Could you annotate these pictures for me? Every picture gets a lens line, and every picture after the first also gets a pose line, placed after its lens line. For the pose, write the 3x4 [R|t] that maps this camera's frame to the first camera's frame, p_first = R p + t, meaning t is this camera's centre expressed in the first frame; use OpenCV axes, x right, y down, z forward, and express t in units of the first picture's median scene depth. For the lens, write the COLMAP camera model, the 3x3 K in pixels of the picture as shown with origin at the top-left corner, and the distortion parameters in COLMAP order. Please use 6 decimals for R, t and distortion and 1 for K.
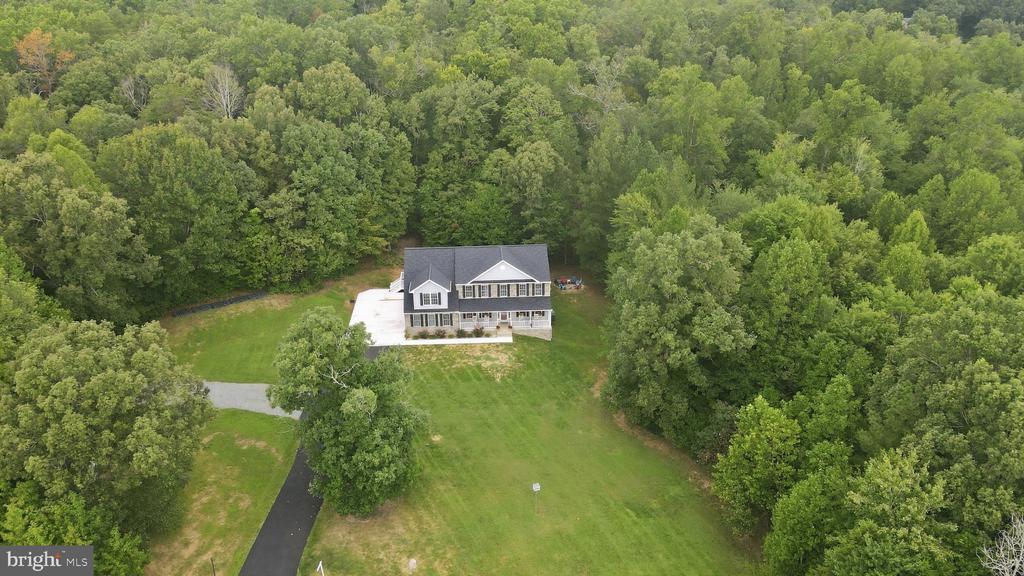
lens RADIAL K [[755.8, 0, 509.2], [0, 755.8, 291.2], [0, 0, 1]] dist [0.002805, 0.023947]
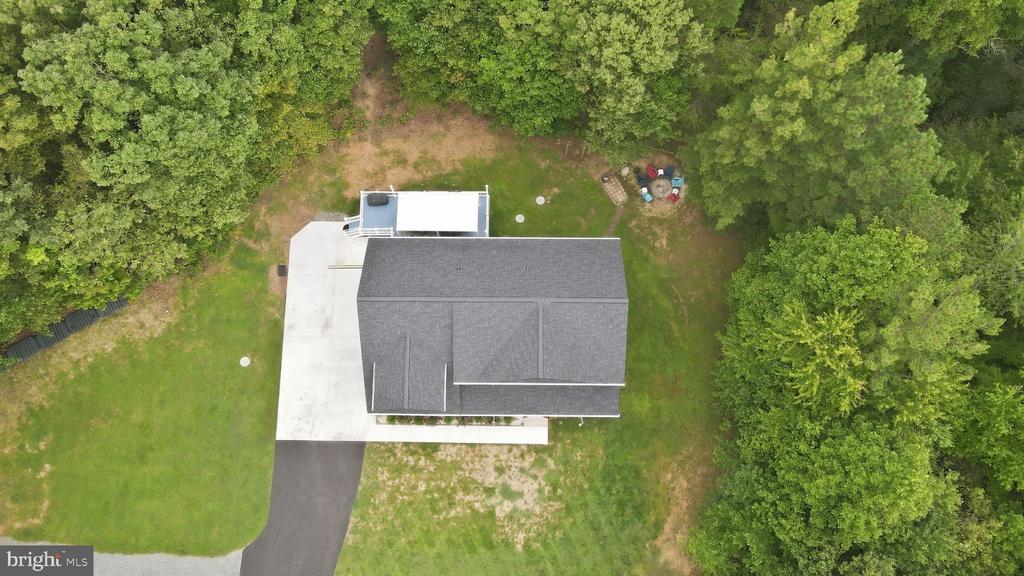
lens RADIAL K [[755.8, 0, 508.7], [0, 755.8, 290.8], [0, 0, 1]] dist [0.002805, 0.023947]
pose [[0.998060, 0.062161, -0.003478, -0.032487], [-0.034764, 0.602771, 0.797157, -0.495028], [0.051648, -0.795490, 0.603762, 0.711313]]
